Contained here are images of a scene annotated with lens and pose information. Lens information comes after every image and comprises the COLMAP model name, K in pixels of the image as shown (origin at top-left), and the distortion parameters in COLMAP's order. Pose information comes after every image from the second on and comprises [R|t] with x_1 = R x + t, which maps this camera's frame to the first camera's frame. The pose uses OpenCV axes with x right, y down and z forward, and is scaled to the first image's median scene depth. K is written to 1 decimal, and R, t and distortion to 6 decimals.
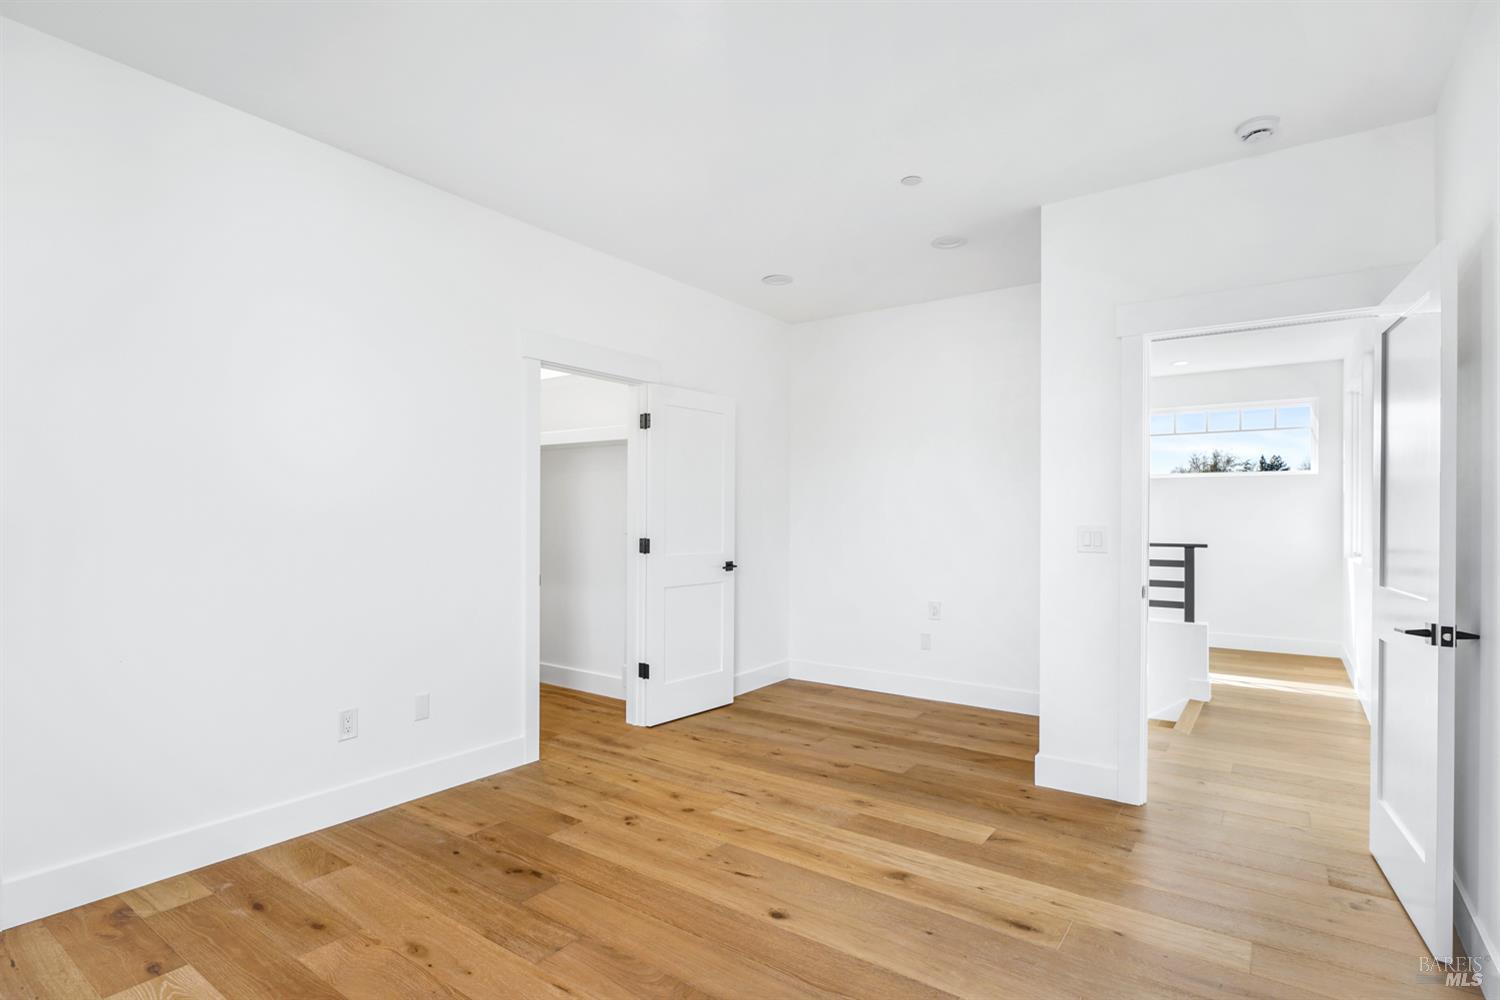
lens RADIAL K [[750.1, 0, 746.6], [0, 750.1, 507.0], [0, 0, 1]] dist [-0.000366, 0.000101]
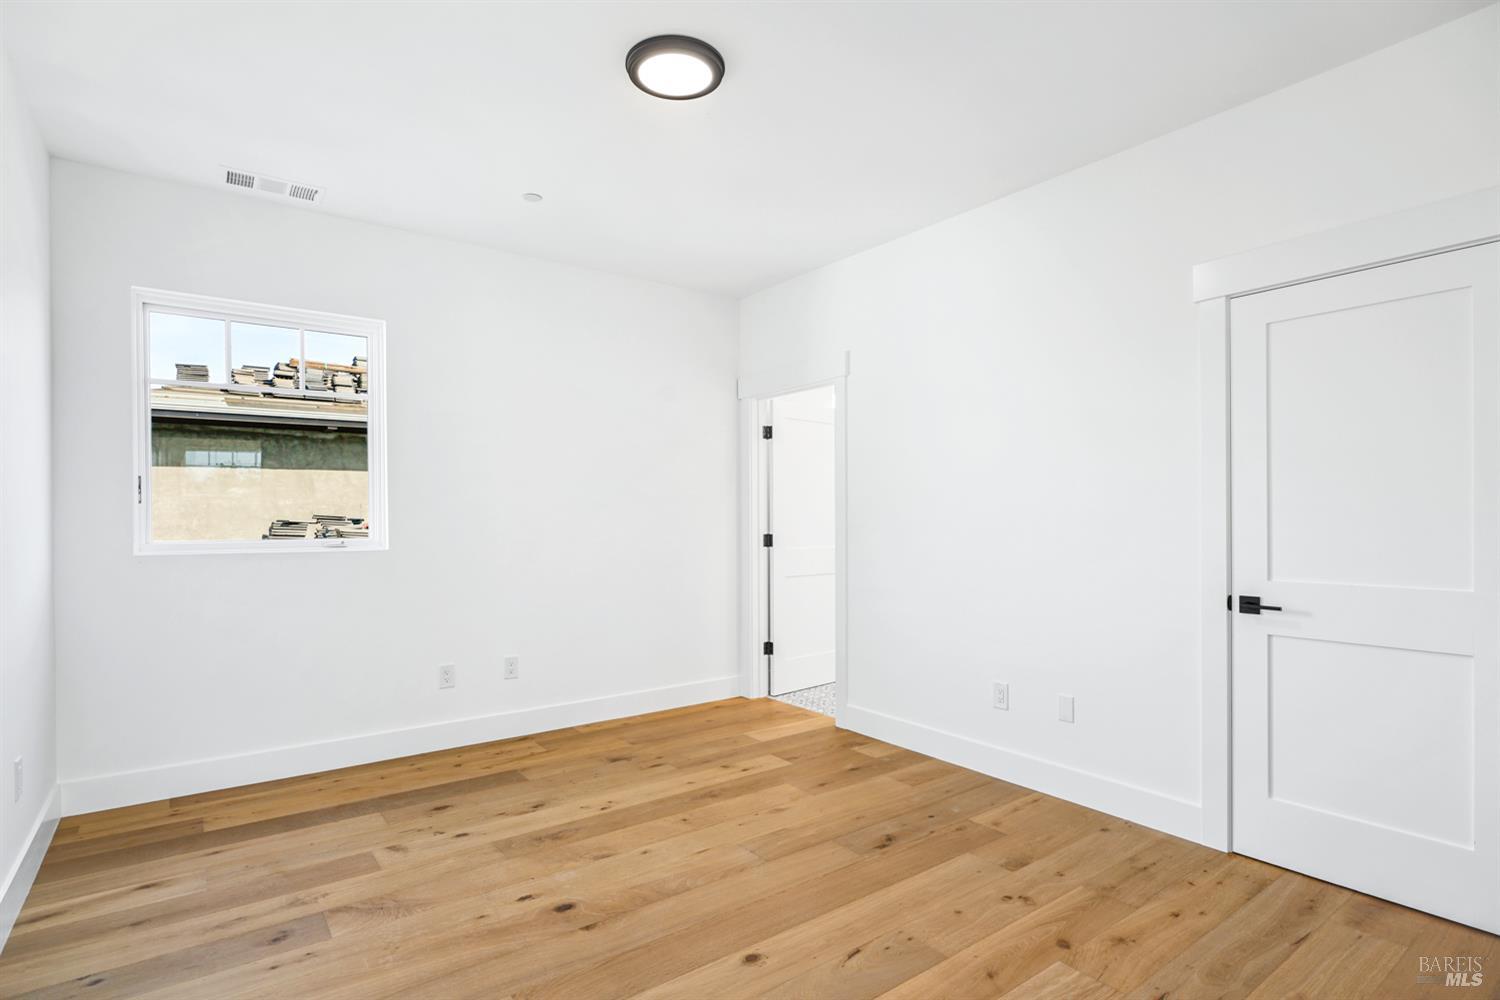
lens RADIAL K [[750.1, 0, 746.6], [0, 750.1, 507.0], [0, 0, 1]] dist [-0.000366, 0.000101]
pose [[-0.300261, -0.016078, -0.953722, 0.726638], [0.012310, 0.999709, -0.020729, 0.016864], [0.953778, -0.017964, -0.299975, 1.016210]]
